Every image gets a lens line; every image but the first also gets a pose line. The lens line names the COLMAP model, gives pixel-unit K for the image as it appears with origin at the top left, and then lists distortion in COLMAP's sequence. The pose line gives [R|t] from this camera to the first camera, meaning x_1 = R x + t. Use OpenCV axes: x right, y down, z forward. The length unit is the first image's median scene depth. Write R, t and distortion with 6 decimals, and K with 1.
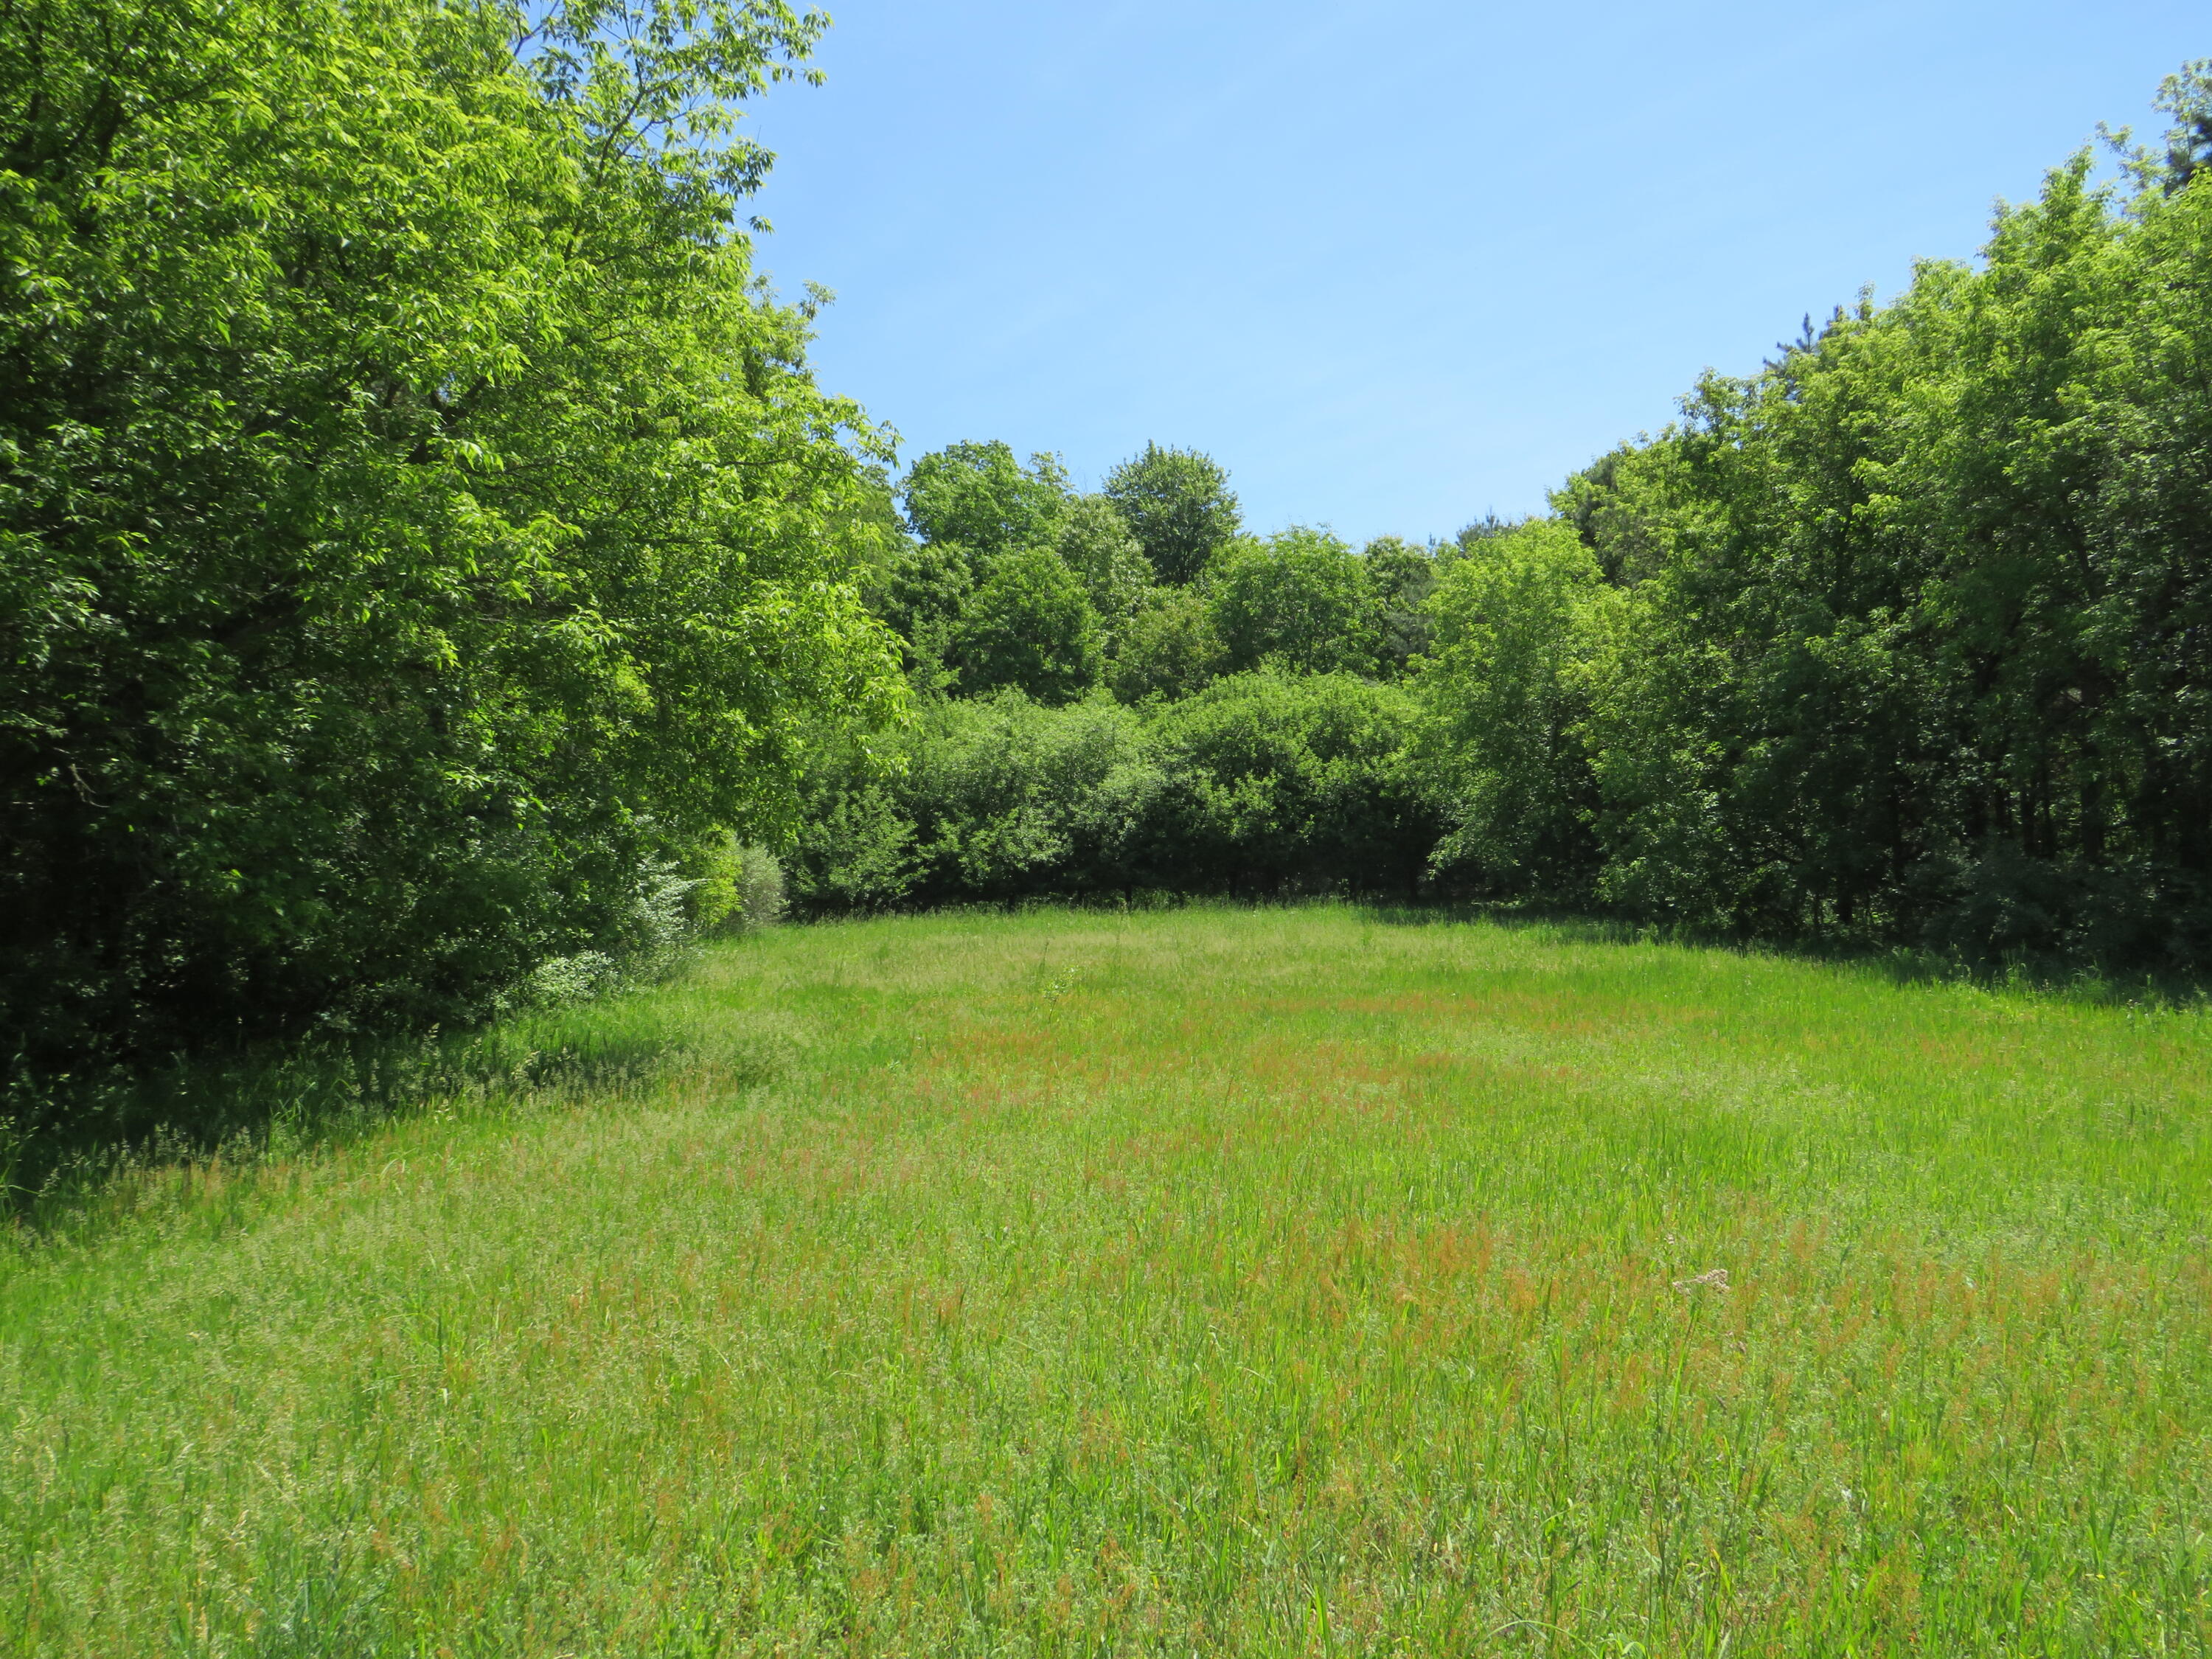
lens RADIAL K [[1826.9, 0, 1101.8], [0, 1826.9, 827.9], [0, 0, 1]] dist [-0.008179, -0.008145]
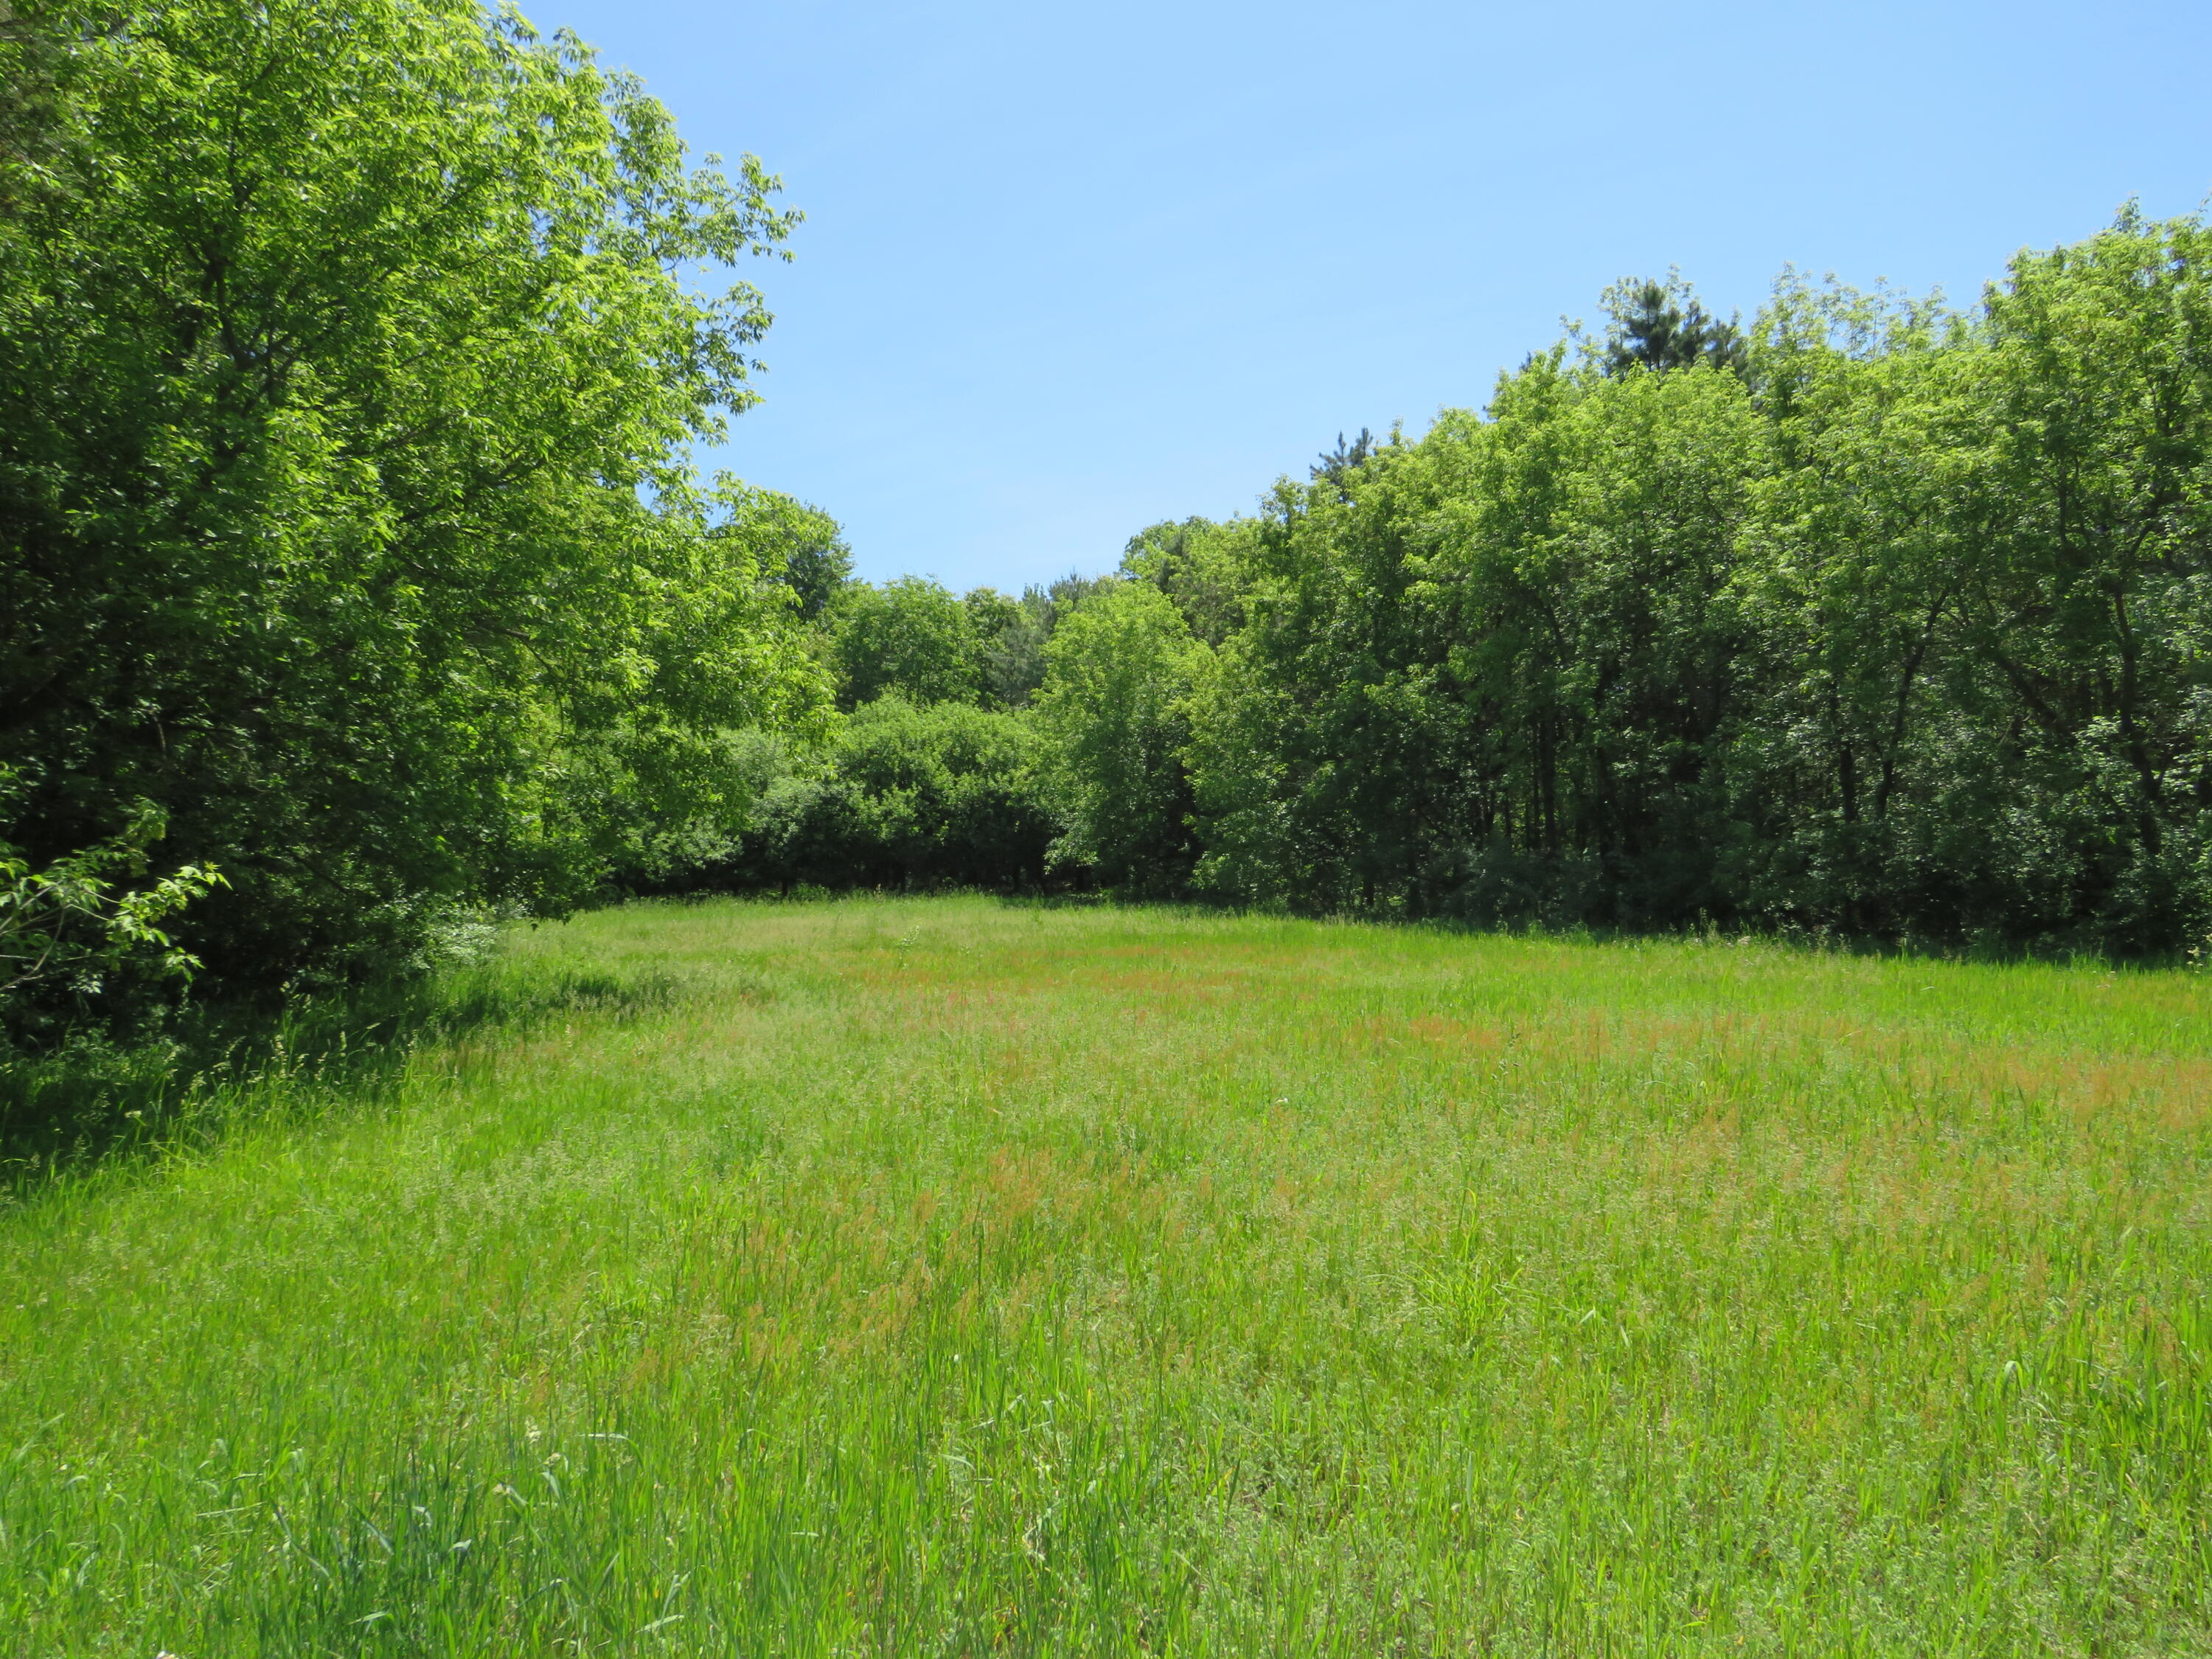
lens RADIAL K [[1657.2, 0, 1107.3], [0, 1657.2, 831.0], [0, 0, 1]] dist [0.000887, 0.002383]
pose [[0.962864, 0.002722, 0.269972, -0.095518], [-0.001065, 0.999980, -0.006283, 0.007626], [-0.269984, 0.005762, 0.962848, -0.088546]]
